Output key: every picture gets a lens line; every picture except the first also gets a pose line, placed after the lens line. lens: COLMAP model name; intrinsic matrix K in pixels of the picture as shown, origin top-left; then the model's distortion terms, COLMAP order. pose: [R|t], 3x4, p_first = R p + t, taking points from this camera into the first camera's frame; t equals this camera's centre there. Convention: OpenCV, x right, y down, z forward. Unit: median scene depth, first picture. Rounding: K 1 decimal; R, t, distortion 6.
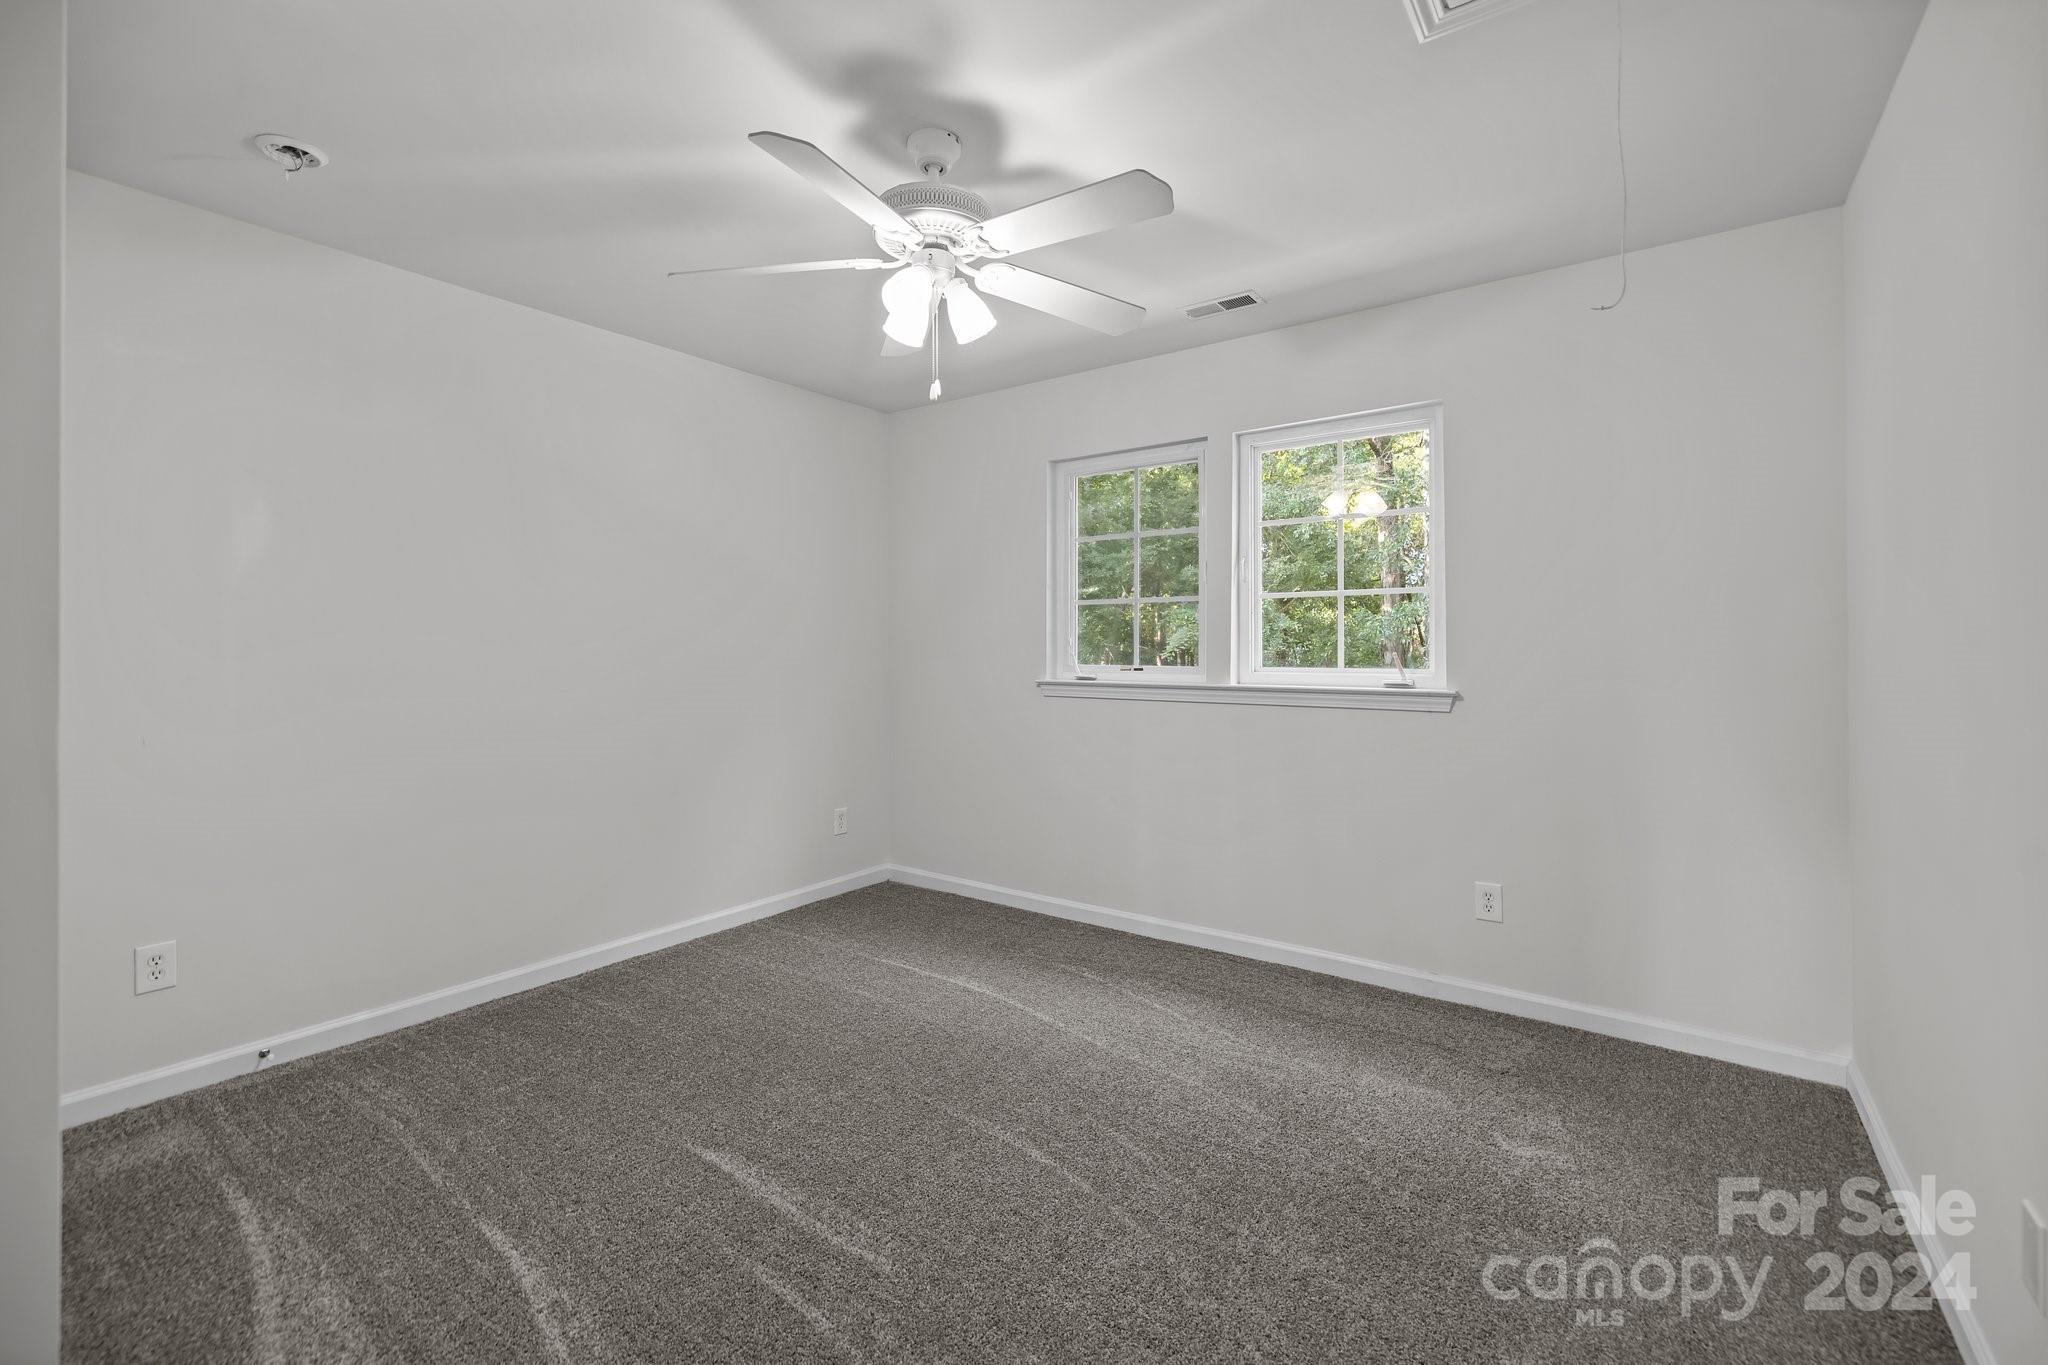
lens RADIAL K [[867.3, 0, 1018.0], [0, 867.3, 648.2], [0, 0, 1]] dist [-0.000709, -0.000172]
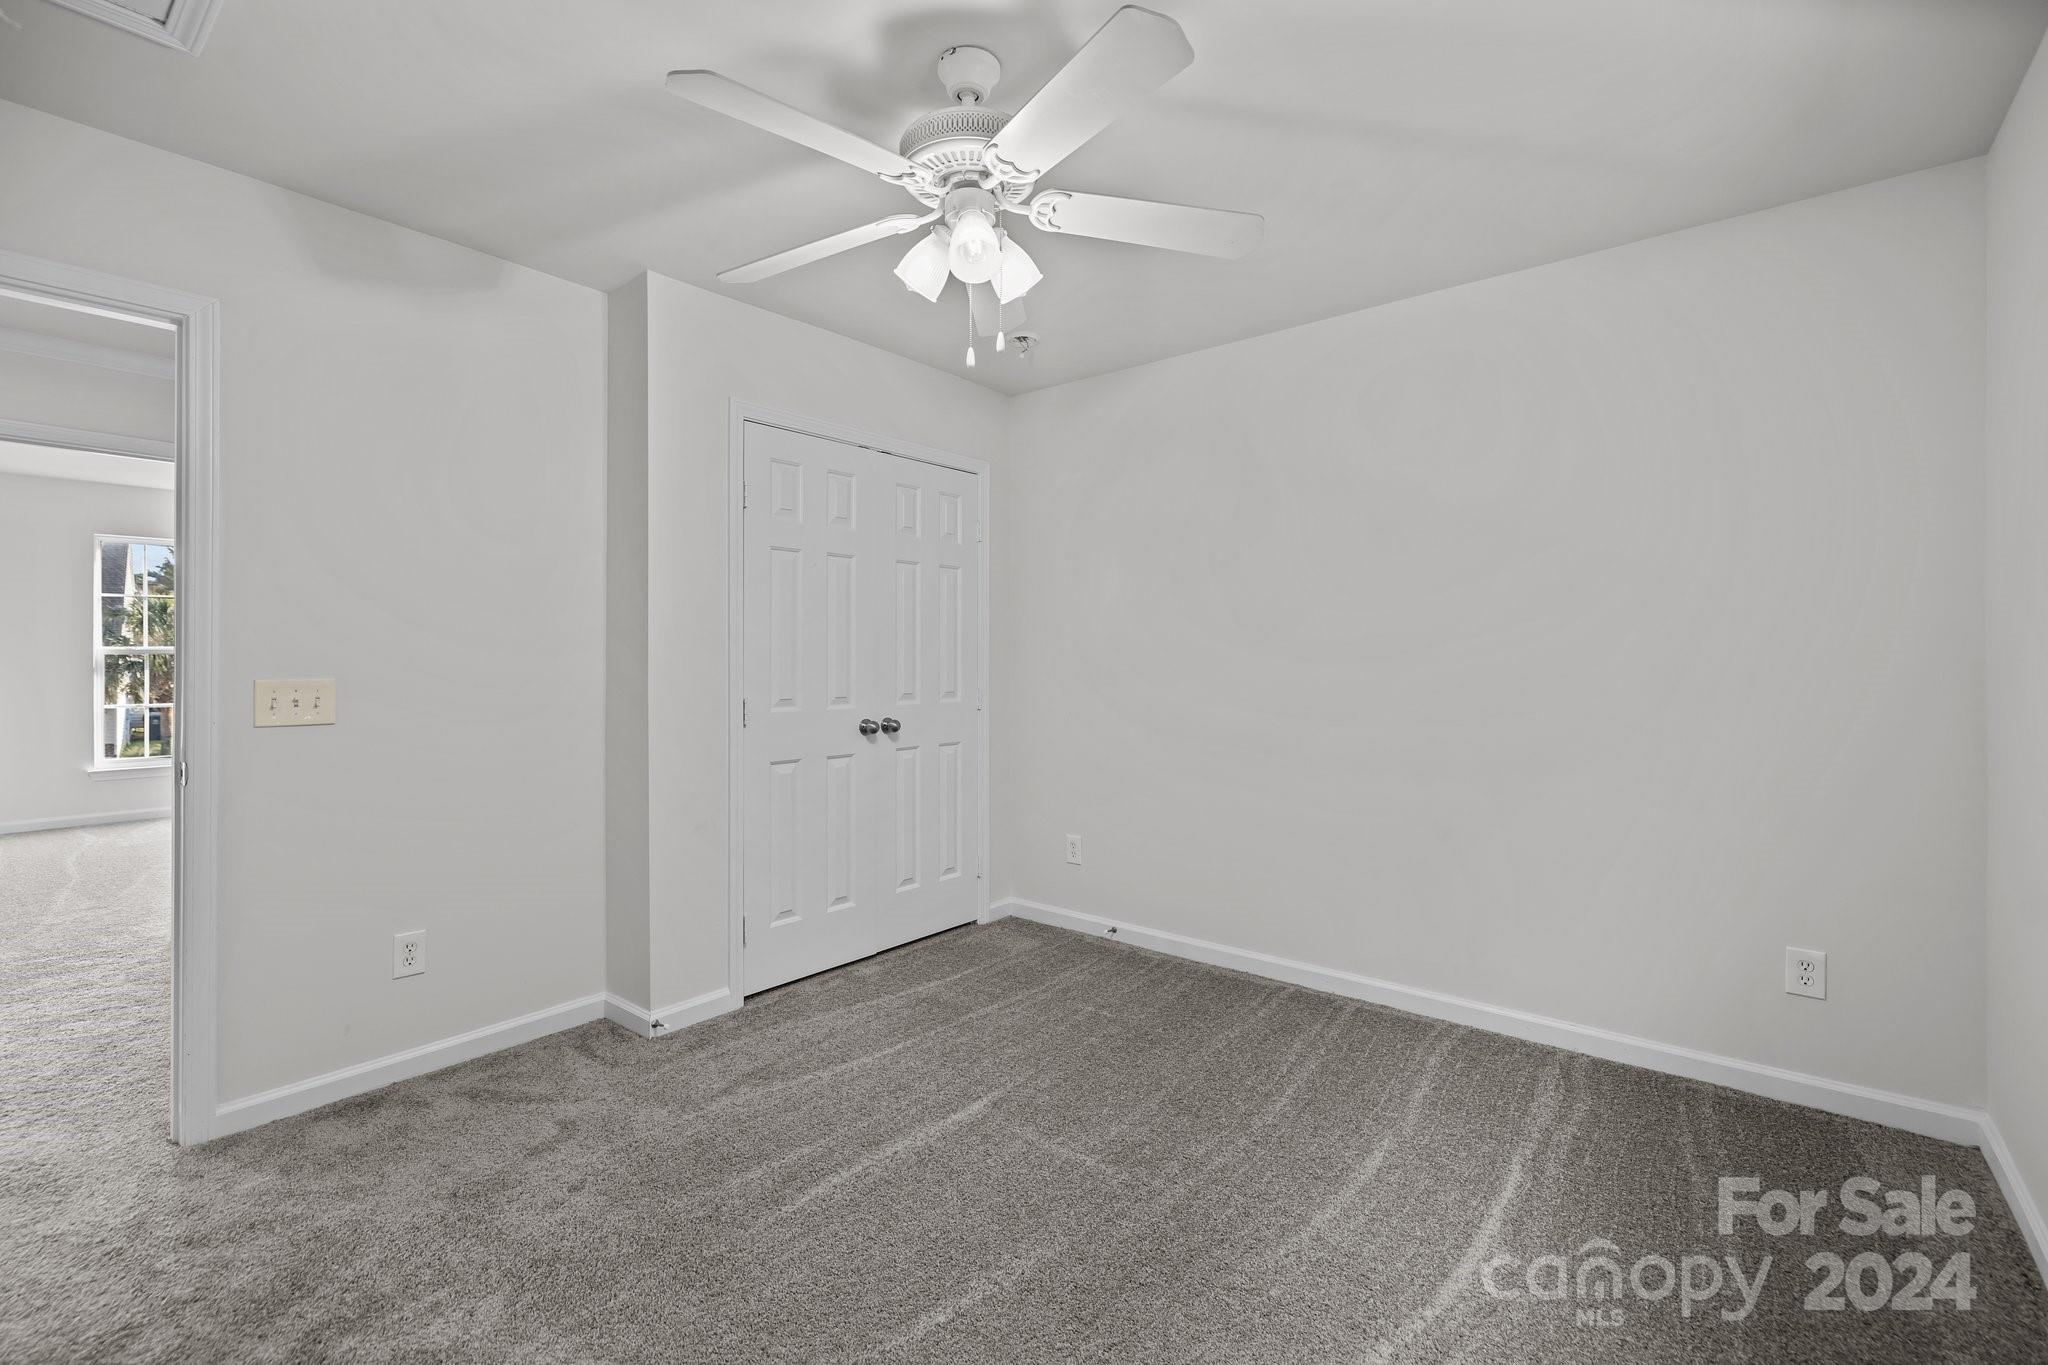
lens RADIAL K [[869.7, 0, 1012.0], [0, 869.7, 666.6], [0, 0, 1]] dist [0.003721, 0.000143]
pose [[-0.058224, 0.003487, -0.998297, 0.637627], [0.000605, 0.999994, 0.003457, 0.007929], [0.998303, -0.000403, -0.058225, 0.911813]]
